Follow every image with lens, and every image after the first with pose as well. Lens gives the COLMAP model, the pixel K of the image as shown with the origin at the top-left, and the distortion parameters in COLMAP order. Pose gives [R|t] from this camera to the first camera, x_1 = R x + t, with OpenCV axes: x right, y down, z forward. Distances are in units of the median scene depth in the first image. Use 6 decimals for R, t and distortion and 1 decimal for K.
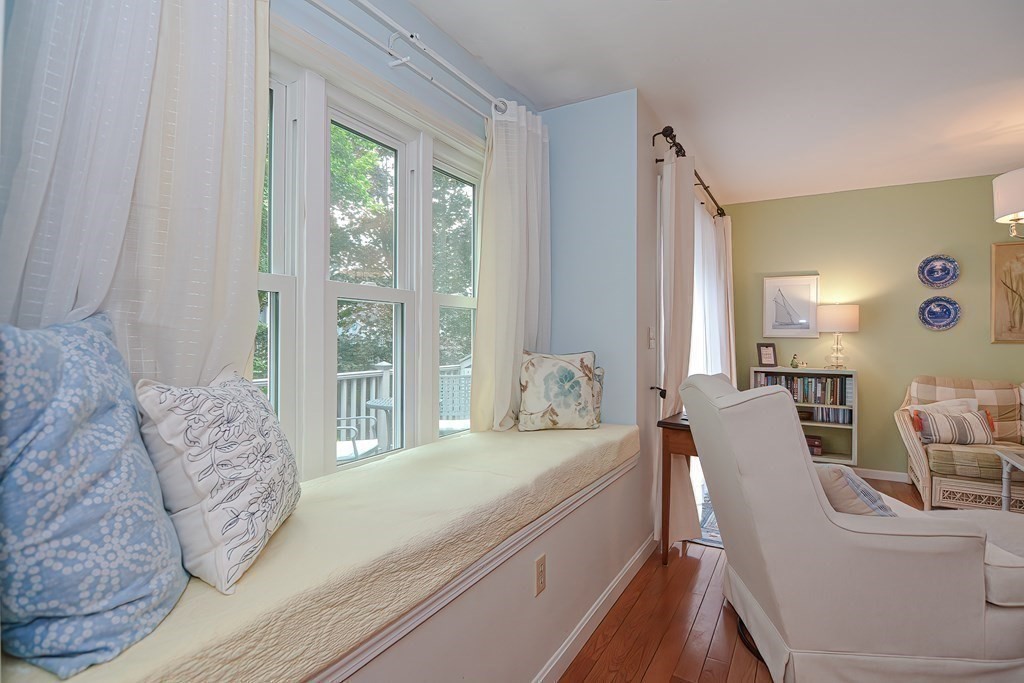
lens RADIAL K [[503.2, 0, 508.2], [0, 503.2, 338.3], [0, 0, 1]] dist [-0.029088, -0.000635]
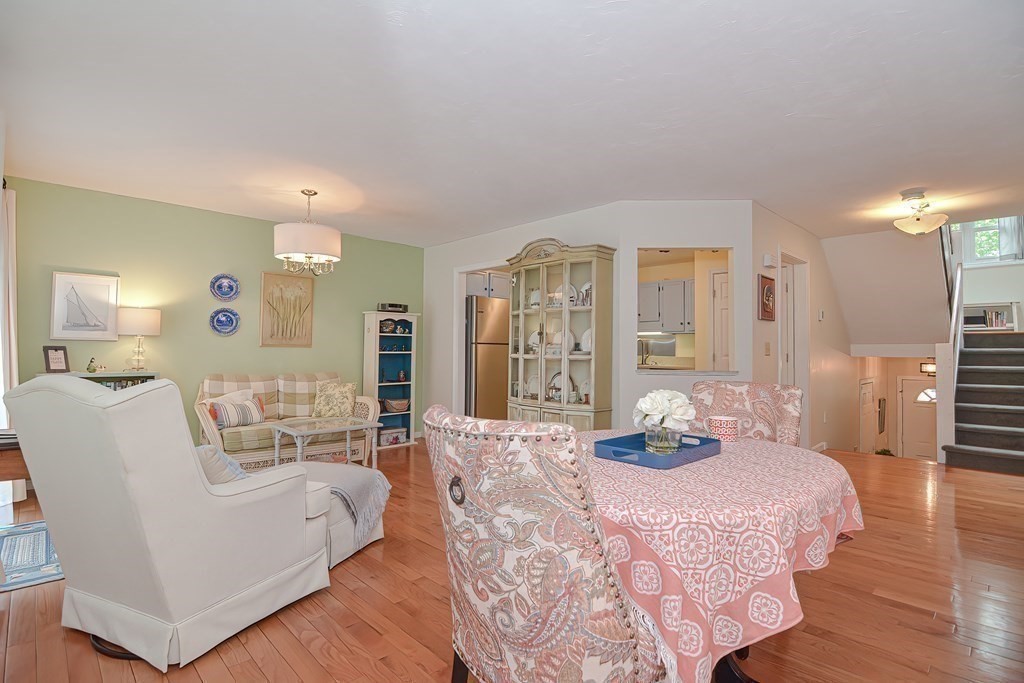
lens RADIAL K [[503.2, 0, 505.5], [0, 503.2, 340.5], [0, 0, 1]] dist [-0.029088, -0.000635]
pose [[0.253232, 0.017474, 0.967248, -0.141710], [-0.005315, 0.999847, -0.016672, 0.012241], [-0.967391, -0.000919, 0.253286, 0.014826]]
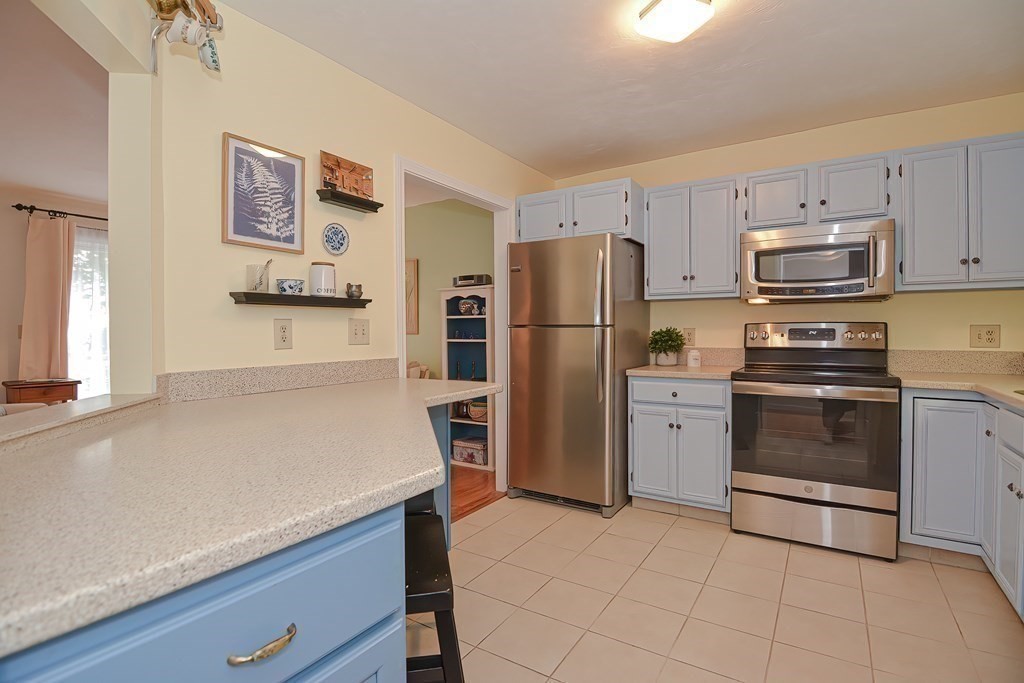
lens RADIAL K [[503.2, 0, 509.3], [0, 503.2, 338.5], [0, 0, 1]] dist [-0.029088, -0.000635]
pose [[0.999562, -0.000547, -0.029578, 1.357987], [0.000925, 0.999918, 0.012749, 0.005645], [0.029568, -0.012771, 0.999481, -0.406740]]
